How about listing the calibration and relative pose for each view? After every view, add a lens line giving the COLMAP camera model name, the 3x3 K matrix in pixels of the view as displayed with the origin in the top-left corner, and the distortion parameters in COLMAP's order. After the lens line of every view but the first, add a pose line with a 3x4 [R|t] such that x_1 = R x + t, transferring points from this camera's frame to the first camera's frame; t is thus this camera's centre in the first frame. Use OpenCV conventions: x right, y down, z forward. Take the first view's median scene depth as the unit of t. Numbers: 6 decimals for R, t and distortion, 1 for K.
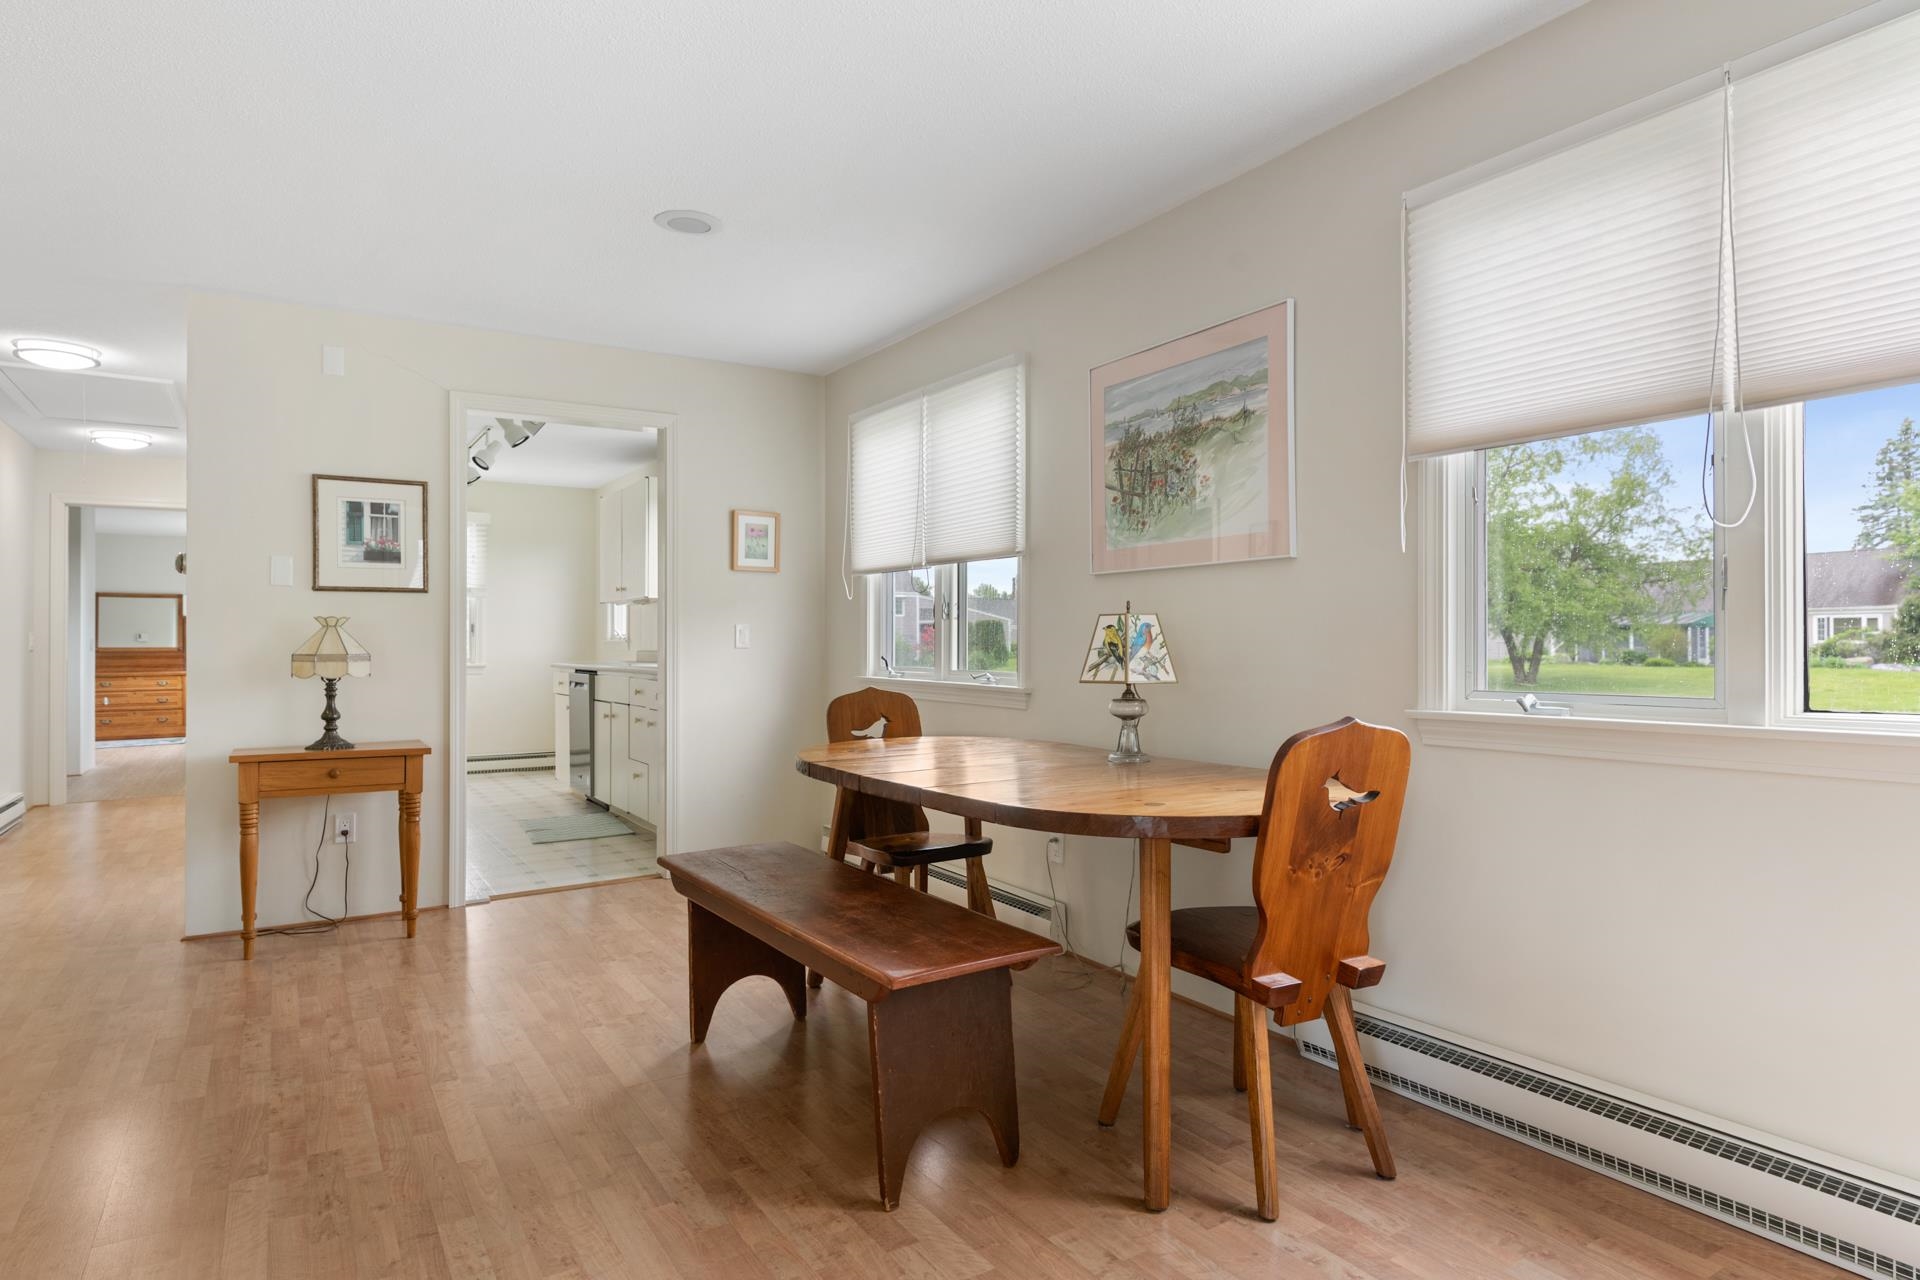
lens RADIAL K [[1062.3, 0, 963.0], [0, 1062.3, 644.2], [0, 0, 1]] dist [0.000242, -0.000805]
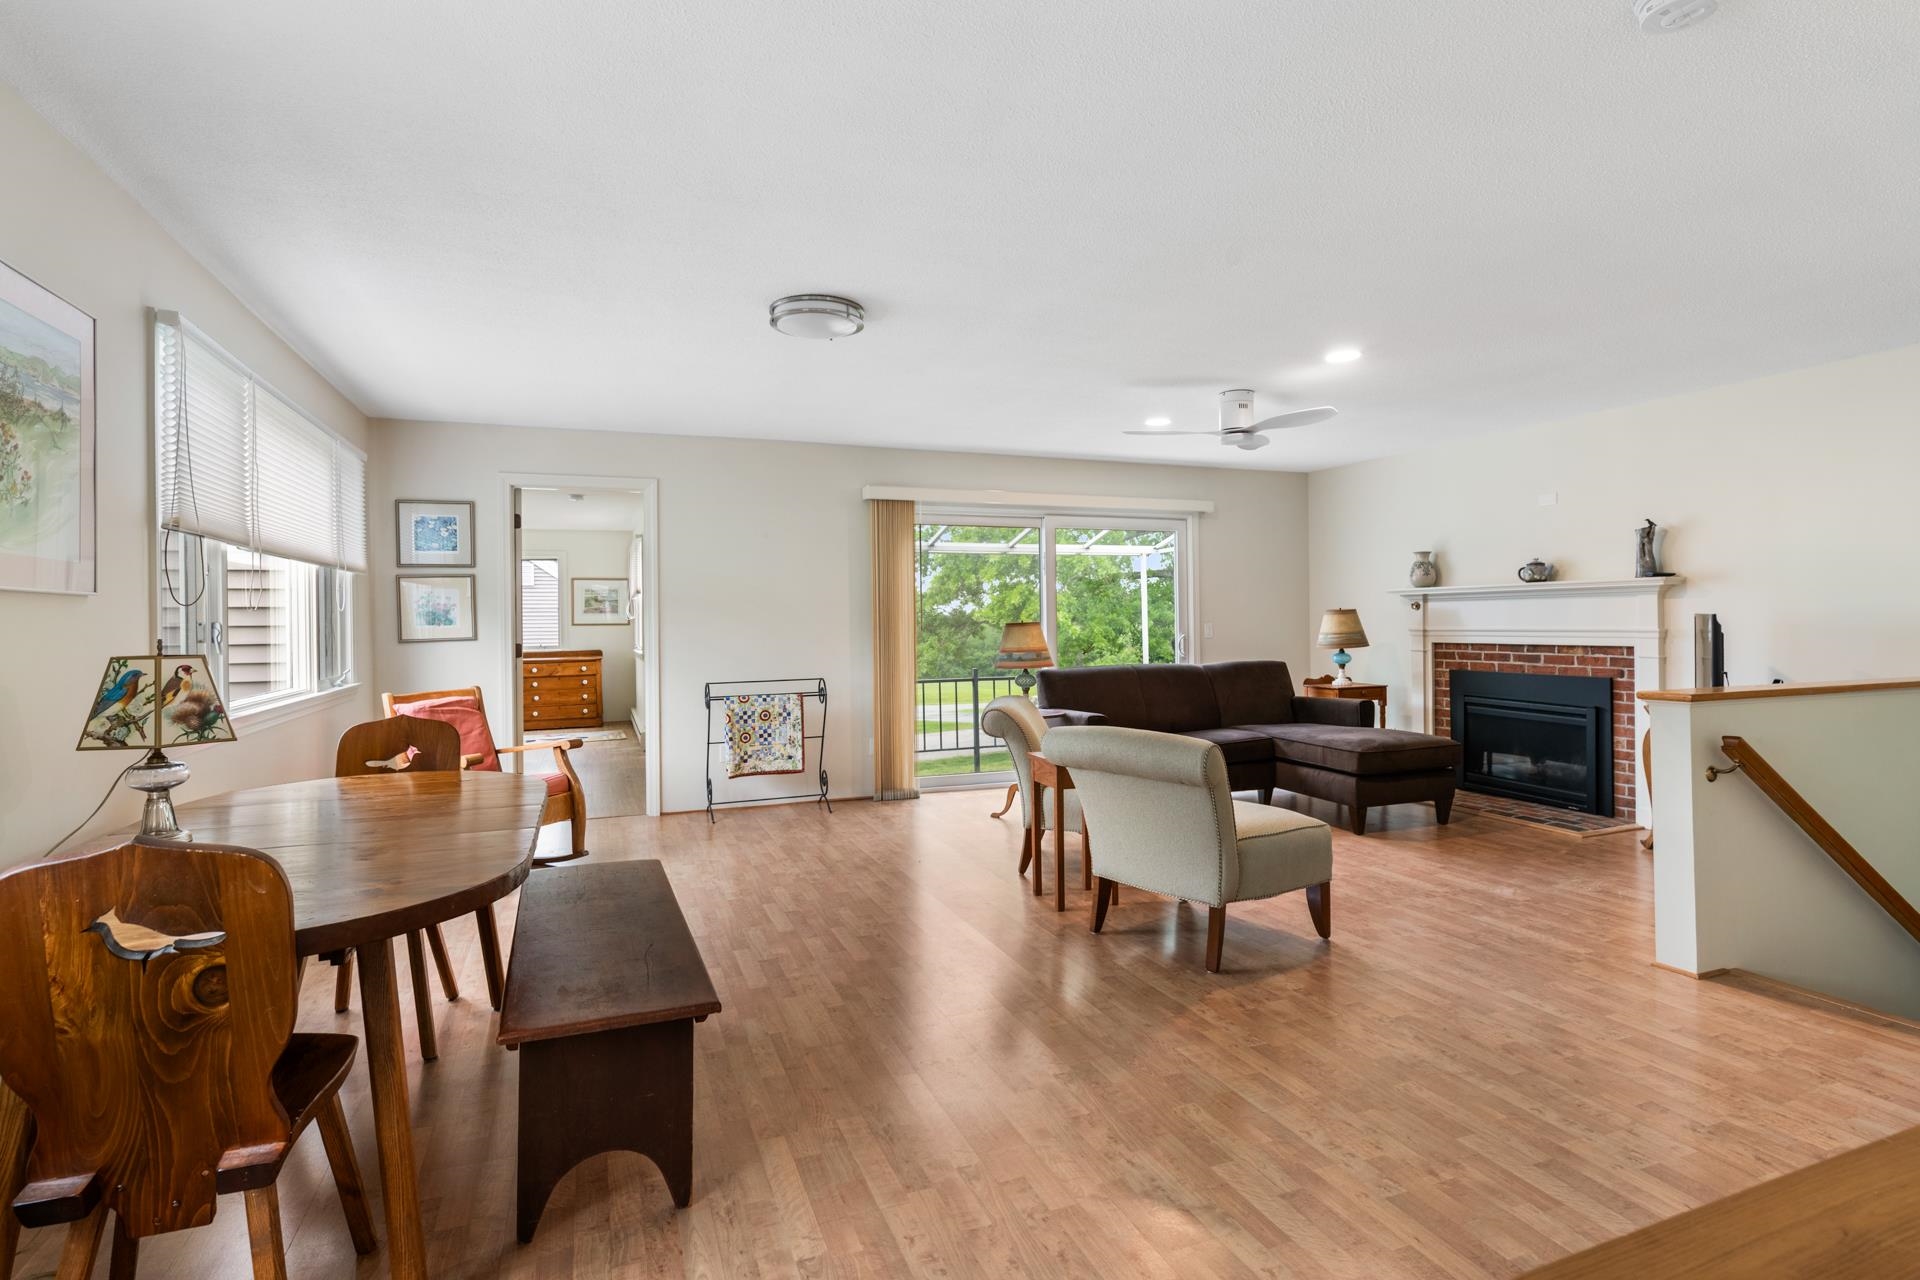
lens RADIAL K [[961.0, 0, 961.5], [0, 961.0, 622.6], [0, 0, 1]] dist [0.001988, -0.000391]
pose [[-0.978839, 0.012106, 0.204272, -0.438893], [0.011397, 0.999924, -0.004646, -0.032487], [-0.204313, -0.002220, -0.978903, 1.209814]]
